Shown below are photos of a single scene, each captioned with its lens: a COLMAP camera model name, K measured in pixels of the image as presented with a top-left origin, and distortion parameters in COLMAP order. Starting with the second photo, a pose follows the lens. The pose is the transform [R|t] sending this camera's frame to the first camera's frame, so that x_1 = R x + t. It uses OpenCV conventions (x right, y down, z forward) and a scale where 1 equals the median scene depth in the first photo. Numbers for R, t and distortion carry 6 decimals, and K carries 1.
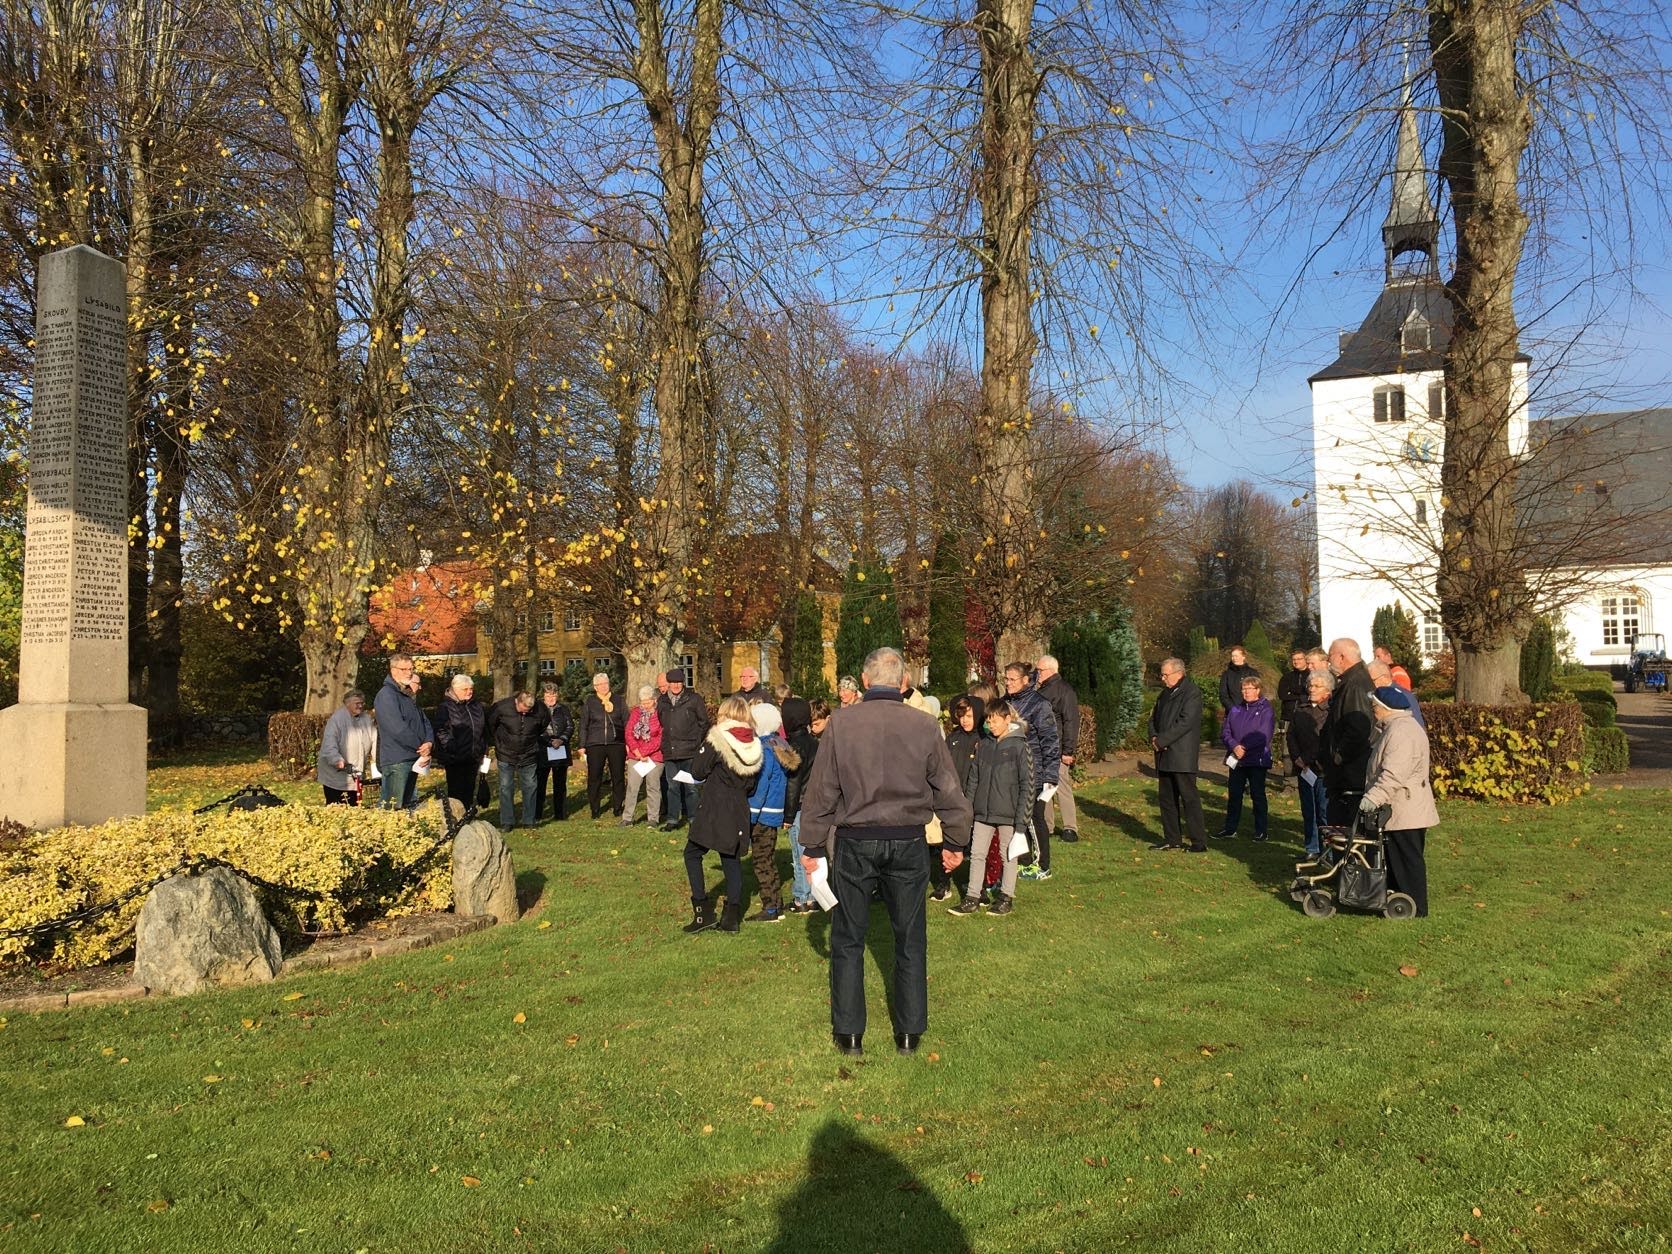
lens RADIAL K [[1421.7, 0, 836.0], [0, 1421.7, 627.0], [0, 0, 1]] dist [0.095652, -0.118876]
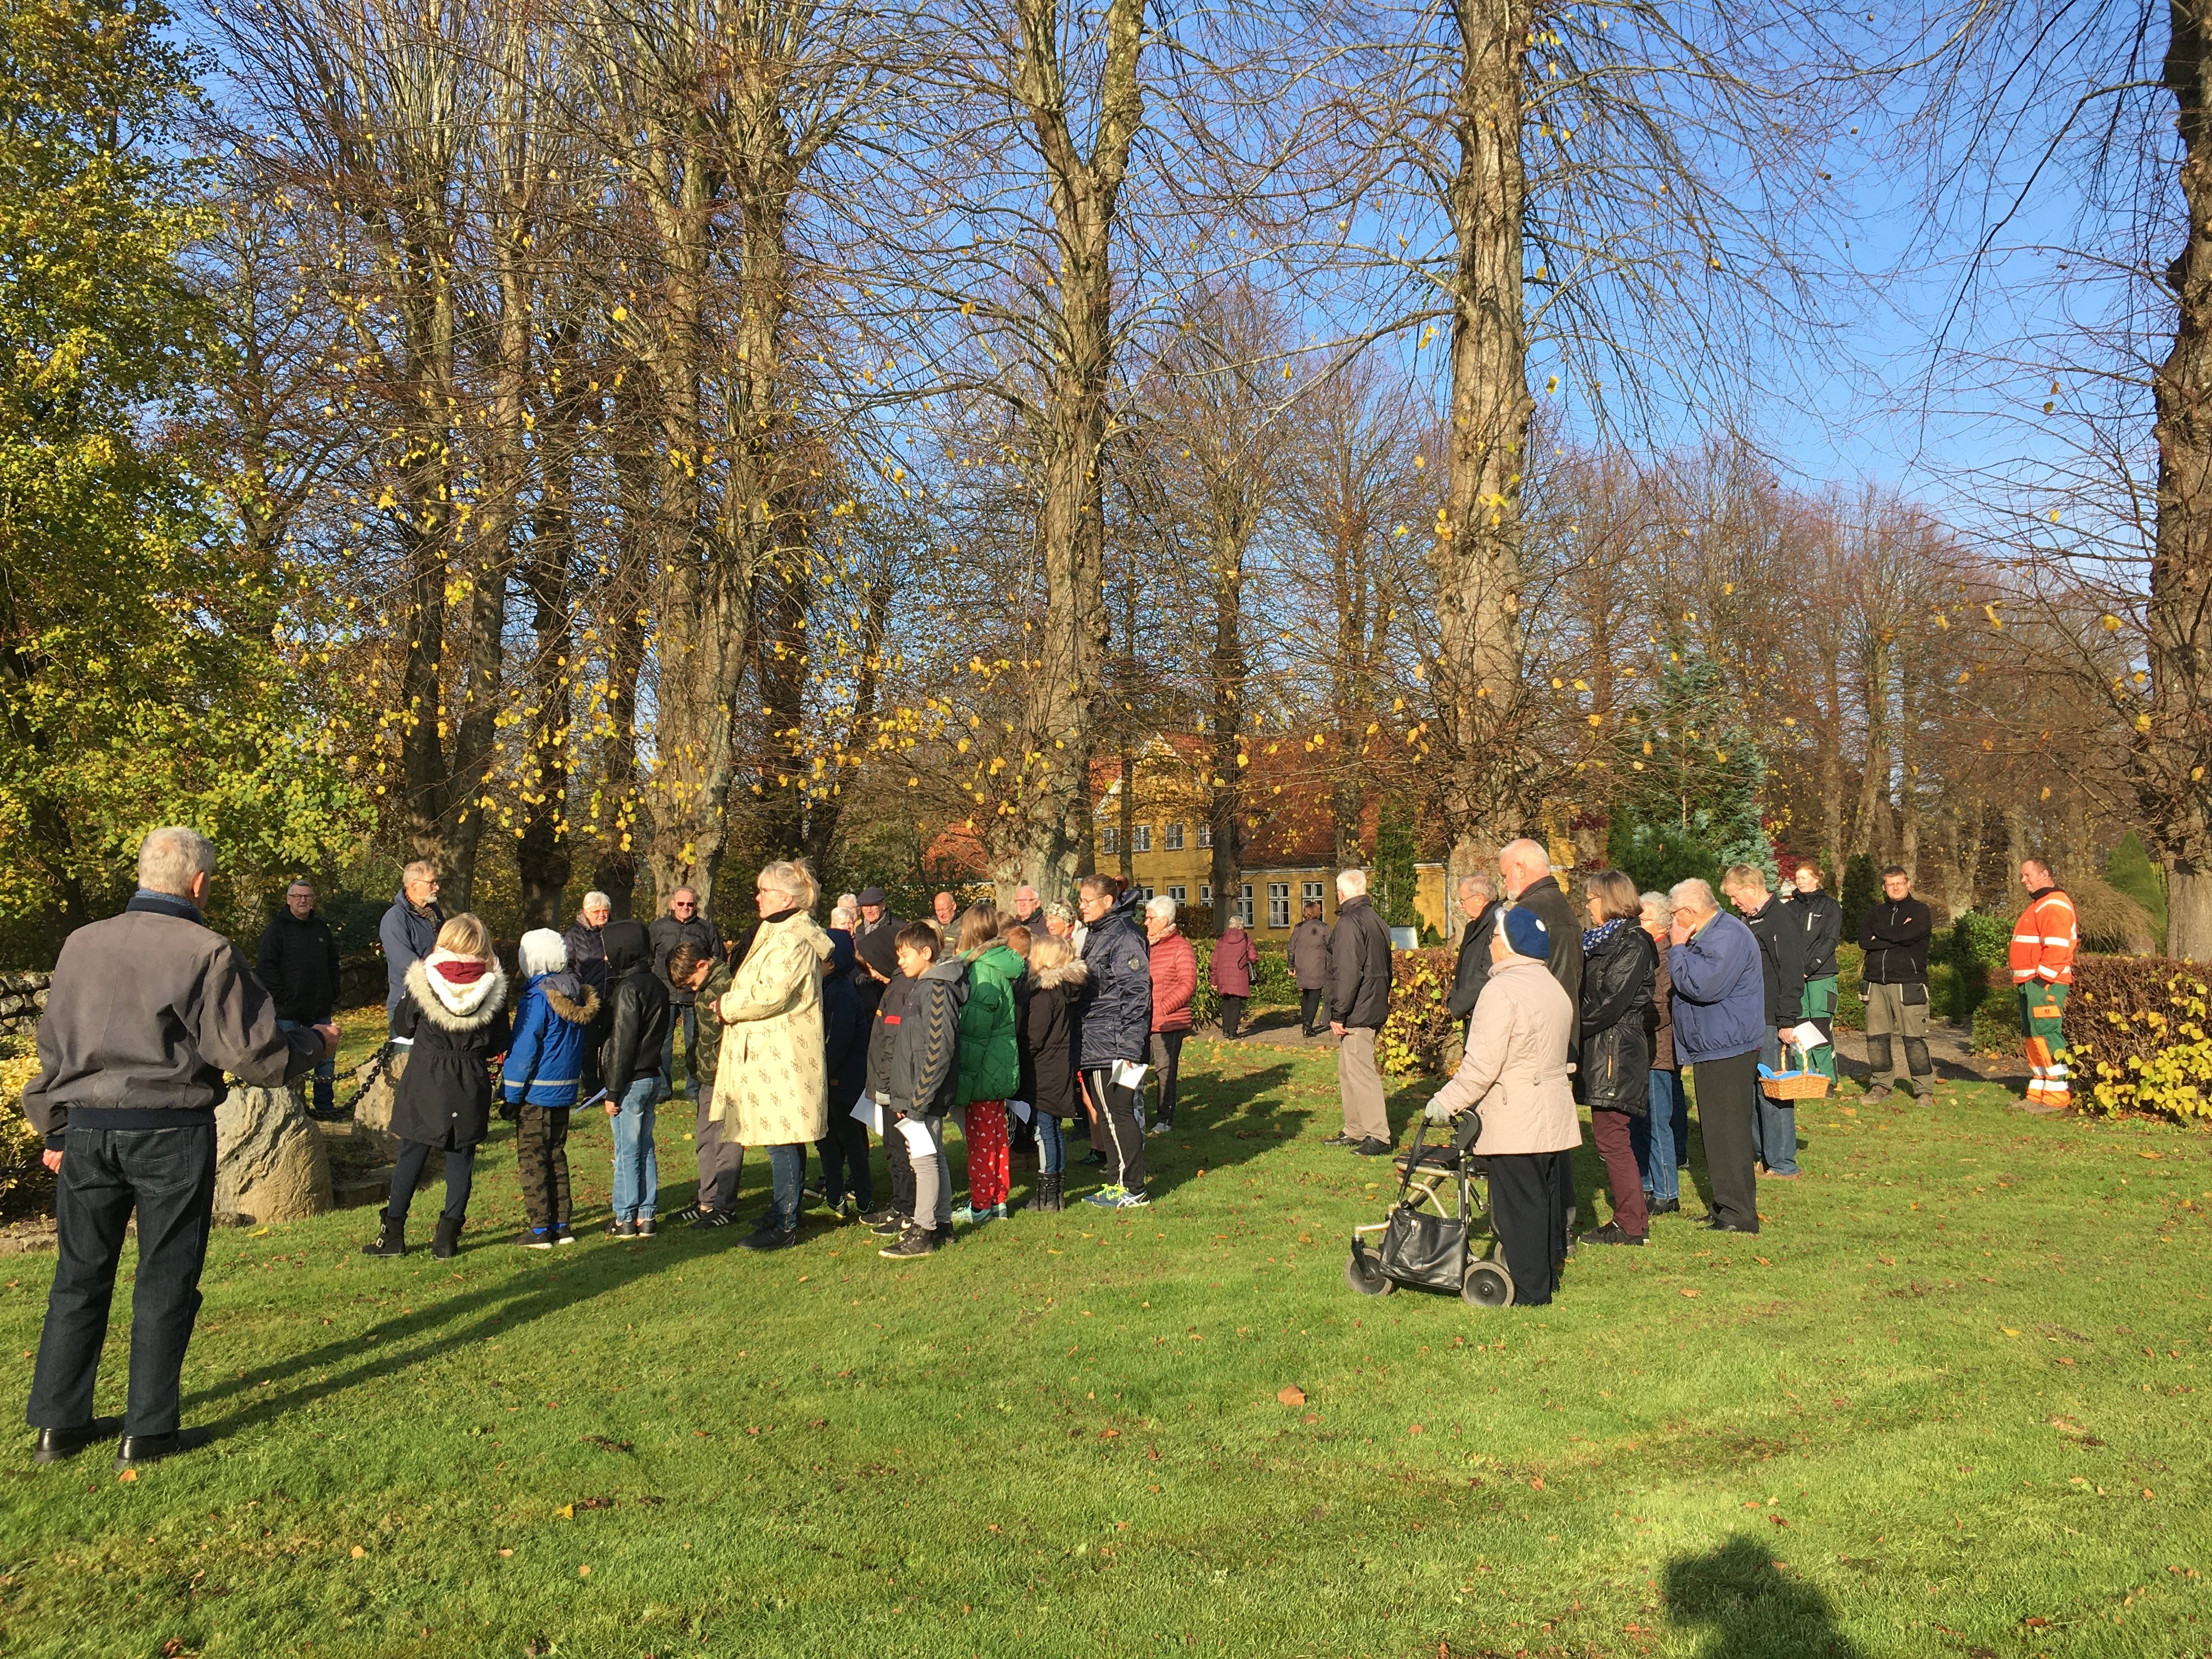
lens RADIAL K [[1880.9, 0, 1106.0], [0, 1880.9, 829.5], [0, 0, 1]] dist [0.095652, -0.118876]
pose [[0.955644, -0.000398, -0.294525, 0.248467], [-0.002393, 0.999956, -0.009116, 0.007689], [0.294516, 0.009416, 0.955600, 0.110570]]
